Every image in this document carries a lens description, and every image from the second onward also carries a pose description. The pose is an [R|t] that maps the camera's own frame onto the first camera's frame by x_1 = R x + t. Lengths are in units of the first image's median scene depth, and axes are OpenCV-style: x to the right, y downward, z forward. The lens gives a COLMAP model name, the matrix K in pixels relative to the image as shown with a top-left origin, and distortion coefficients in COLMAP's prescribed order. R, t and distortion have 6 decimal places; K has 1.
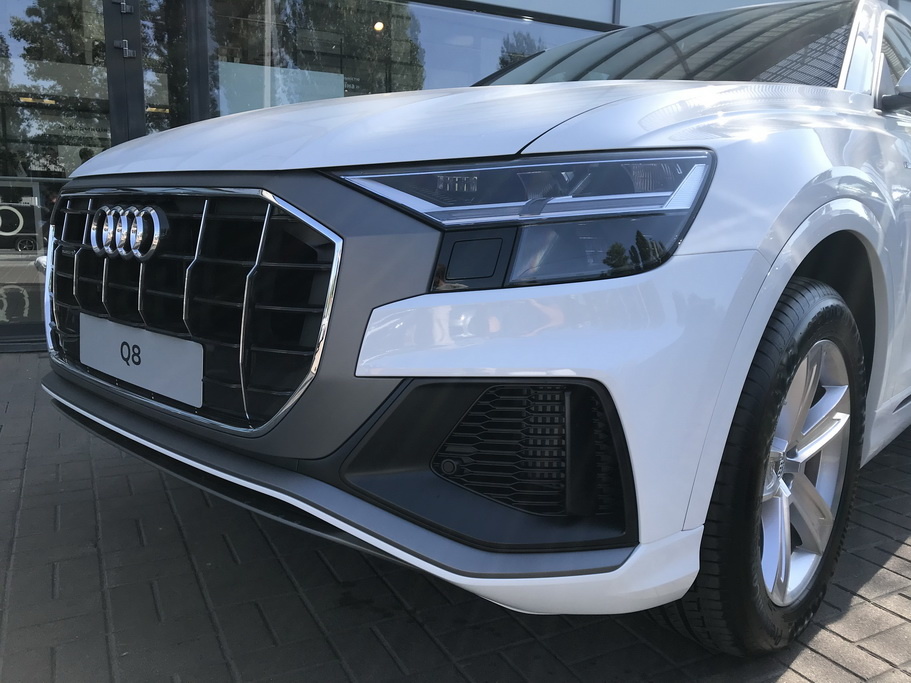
lens RADIAL K [[745.5, 0, 455.5], [0, 745.5, 341.5], [0, 0, 1]] dist [0.022034, -0.000765]
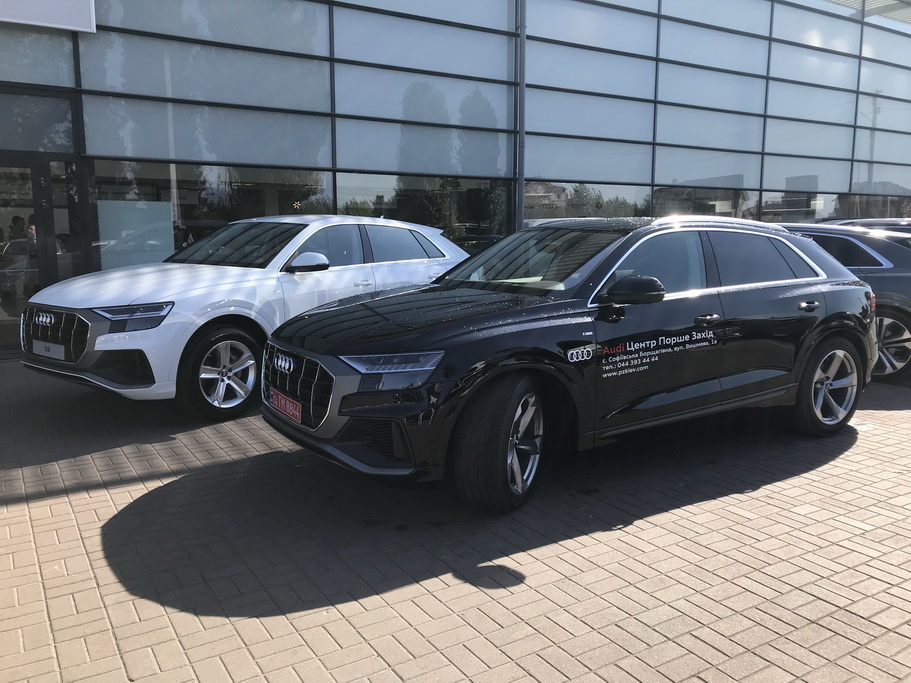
lens RADIAL K [[745.5, 0, 455.5], [0, 745.5, 341.5], [0, 0, 1]] dist [0.022034, -0.000765]
pose [[0.995992, -0.029825, 0.084329, 1.661445], [0.031520, 0.999326, -0.018840, 0.140528], [-0.083710, 0.021423, 0.996260, -3.765583]]
